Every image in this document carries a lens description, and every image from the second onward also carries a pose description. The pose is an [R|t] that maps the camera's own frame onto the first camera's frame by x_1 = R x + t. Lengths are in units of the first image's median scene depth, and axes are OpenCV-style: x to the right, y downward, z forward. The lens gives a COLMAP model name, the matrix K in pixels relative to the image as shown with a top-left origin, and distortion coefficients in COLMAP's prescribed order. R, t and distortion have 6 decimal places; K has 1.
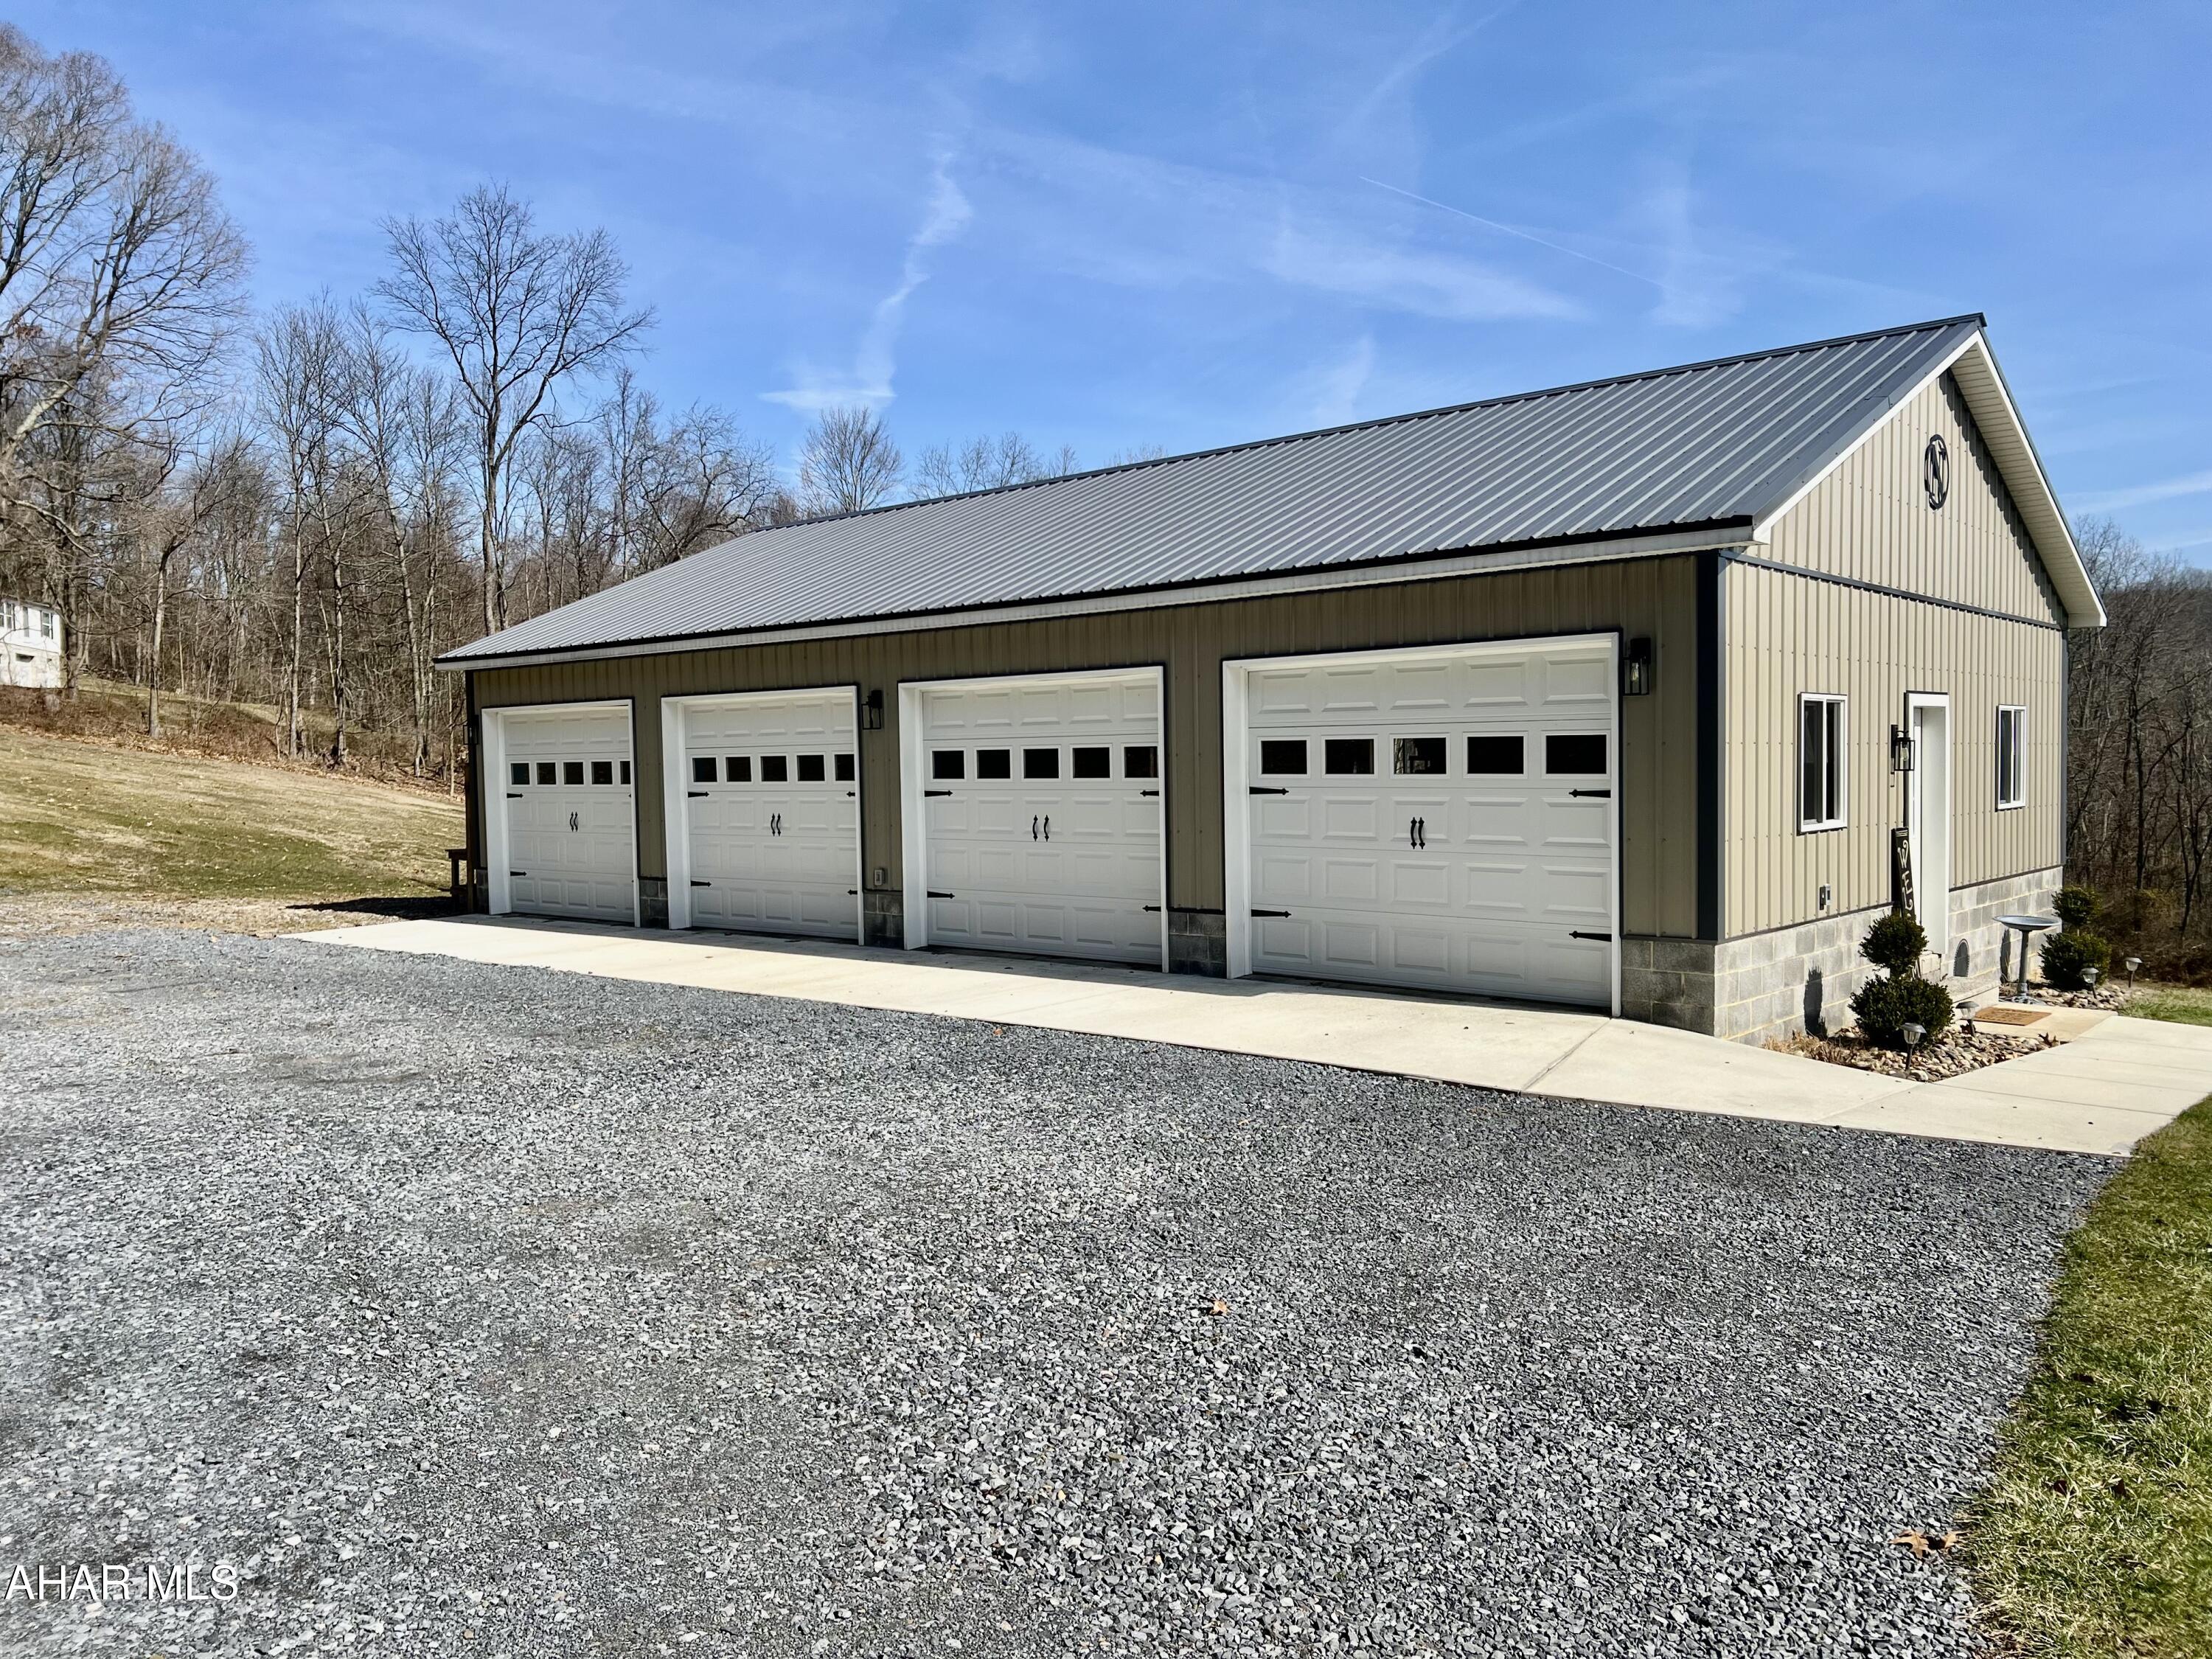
lens RADIAL K [[1662.0, 0, 1097.4], [0, 1662.0, 836.4], [0, 0, 1]] dist [0.059490, -0.059700]
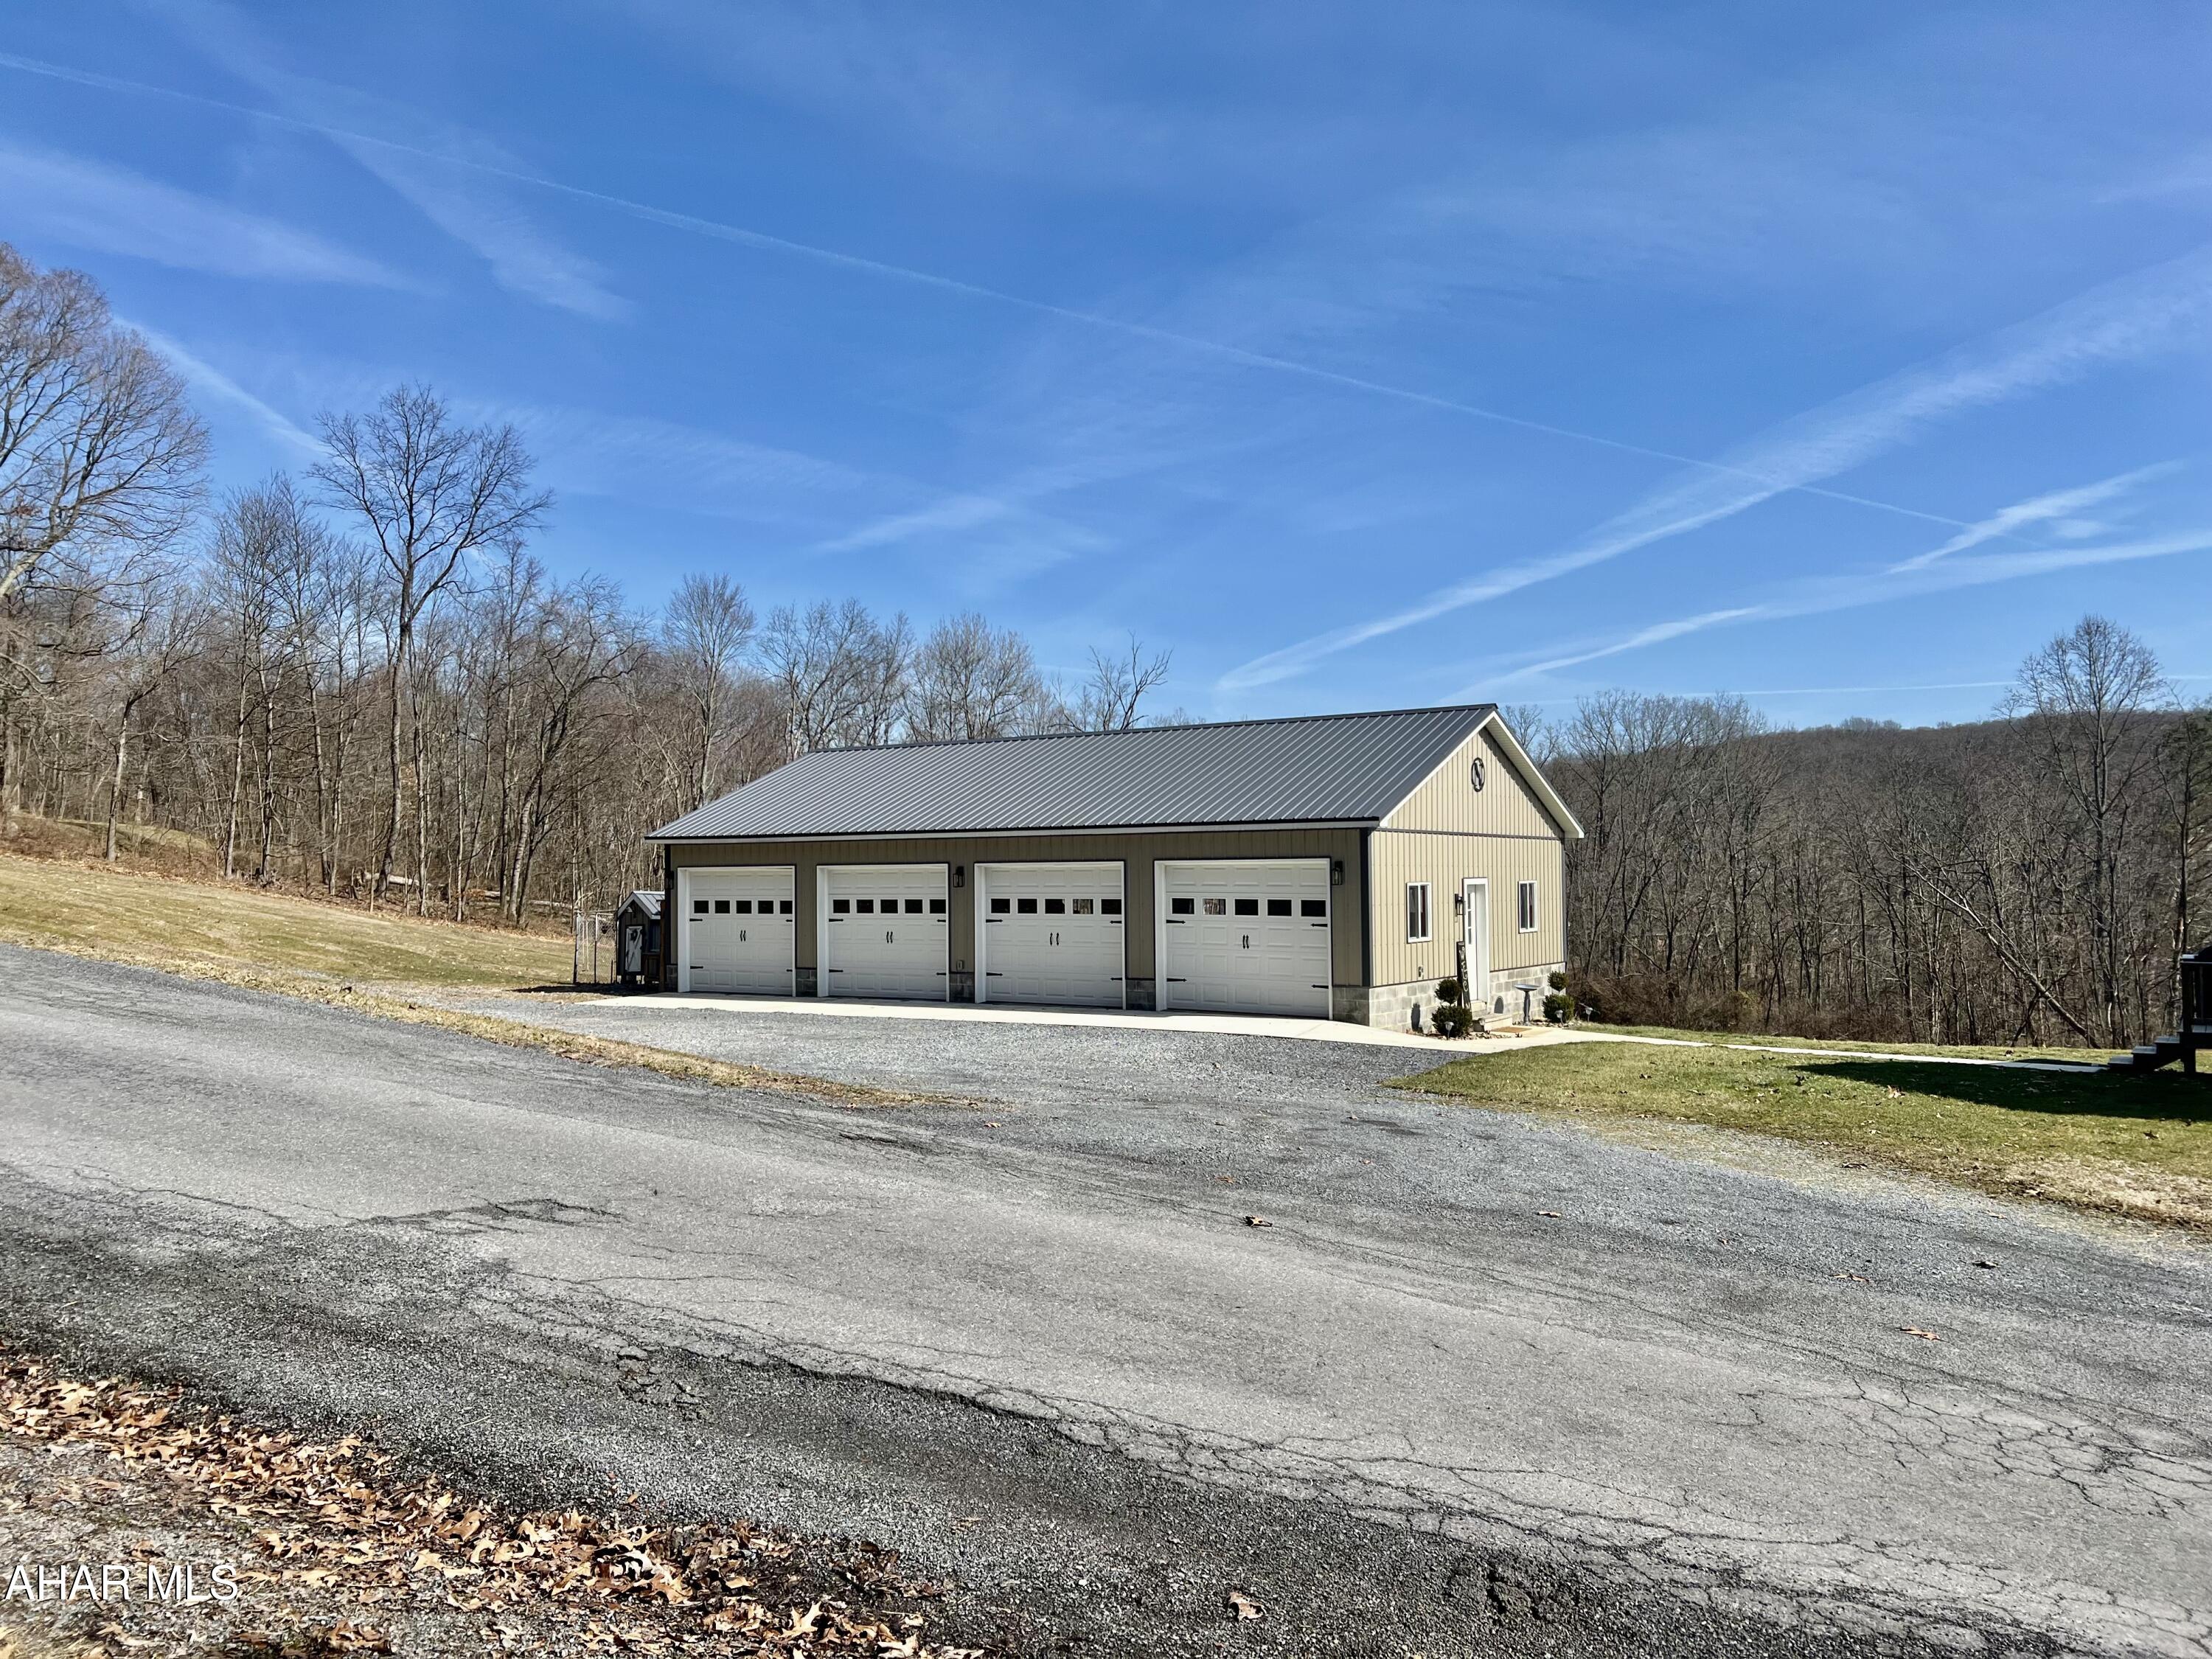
lens RADIAL K [[1662.0, 0, 1085.1], [0, 1662.0, 836.6], [0, 0, 1]] dist [0.059490, -0.059700]
pose [[0.991629, 0.012581, 0.128505, -0.053950], [-0.003507, 0.997499, -0.070594, 0.002702], [-0.129072, 0.069552, 0.989193, -0.206762]]
